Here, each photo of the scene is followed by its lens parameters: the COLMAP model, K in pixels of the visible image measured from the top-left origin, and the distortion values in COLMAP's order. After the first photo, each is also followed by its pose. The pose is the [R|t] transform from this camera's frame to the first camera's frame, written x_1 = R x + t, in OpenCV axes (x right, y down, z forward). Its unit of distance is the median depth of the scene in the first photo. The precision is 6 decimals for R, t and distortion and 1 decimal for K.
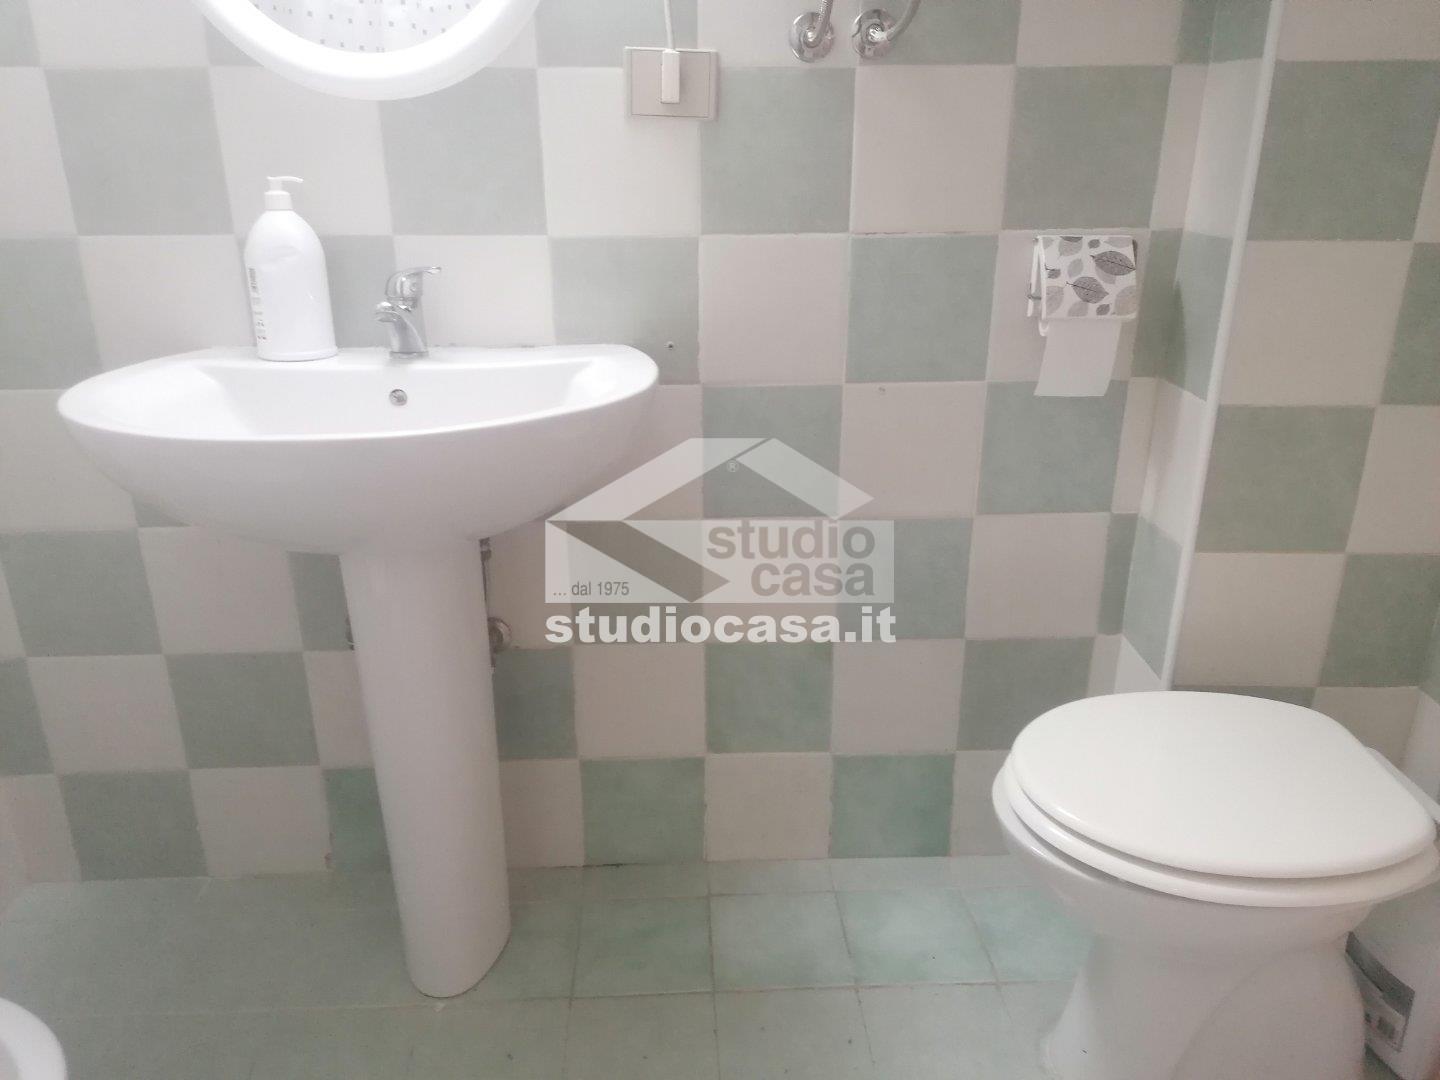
lens RADIAL K [[1118.2, 0, 720.0], [0, 1118.2, 540.0], [0, 0, 1]] dist [0.069239, -0.002005]
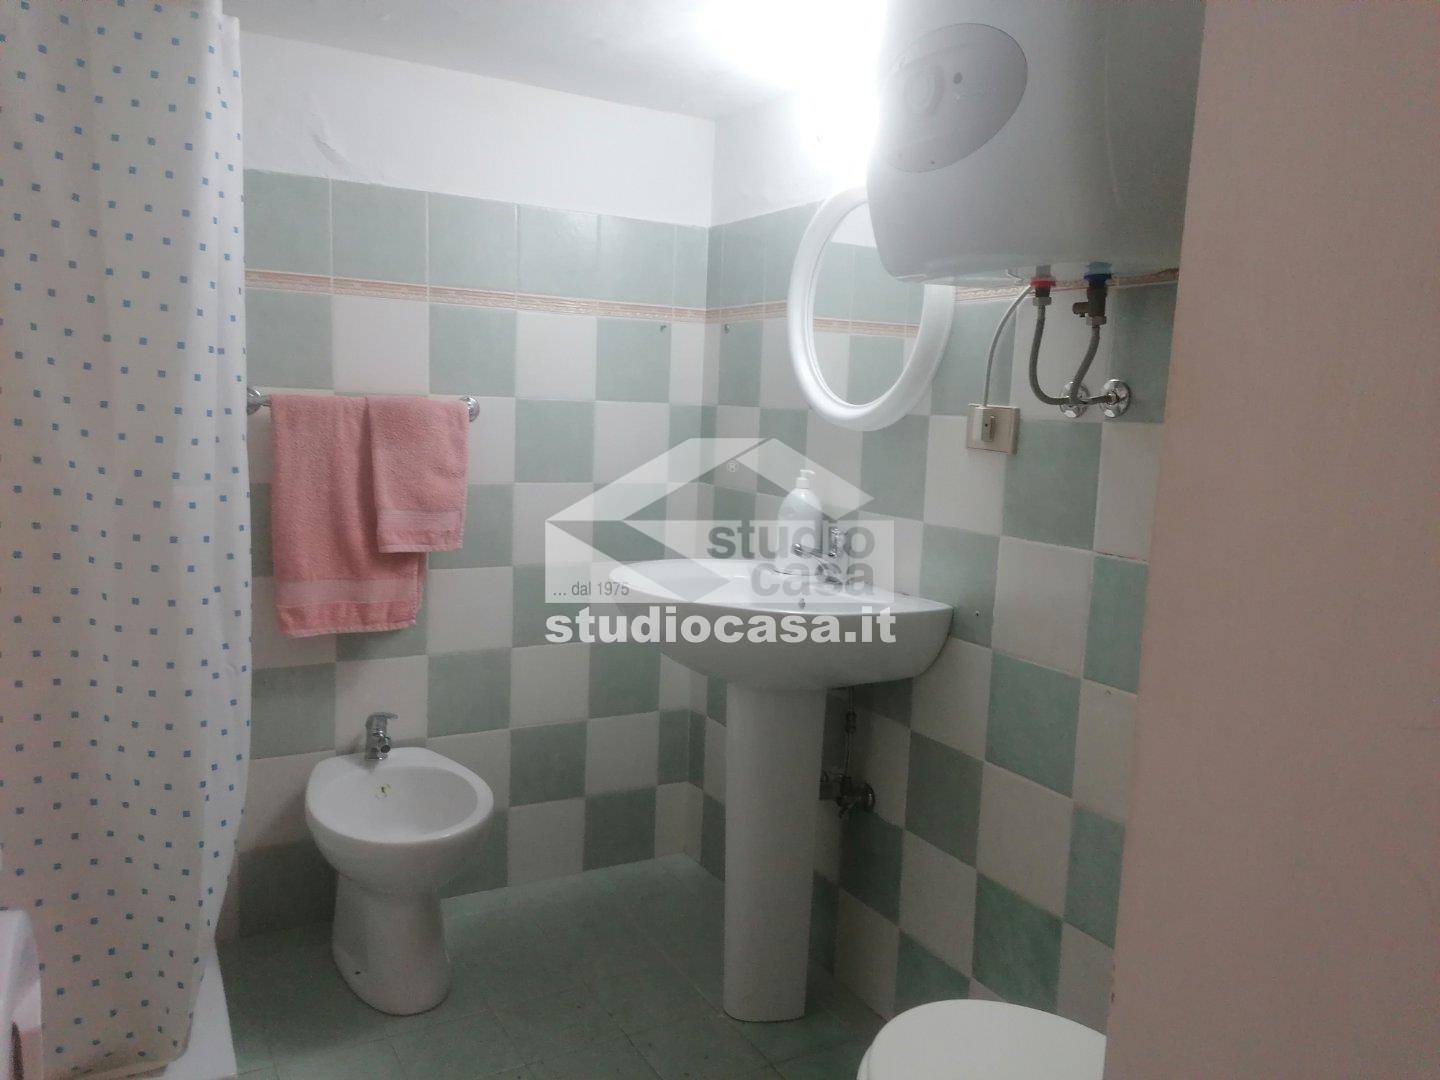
lens RADIAL K [[1118.2, 0, 720.0], [0, 1118.2, 540.0], [0, 0, 1]] dist [0.069239, -0.002005]
pose [[0.456530, 0.132974, -0.879715, 0.999479], [-0.354303, 0.934157, -0.042663, -0.099321], [0.816118, 0.331163, 0.473584, 0.127588]]
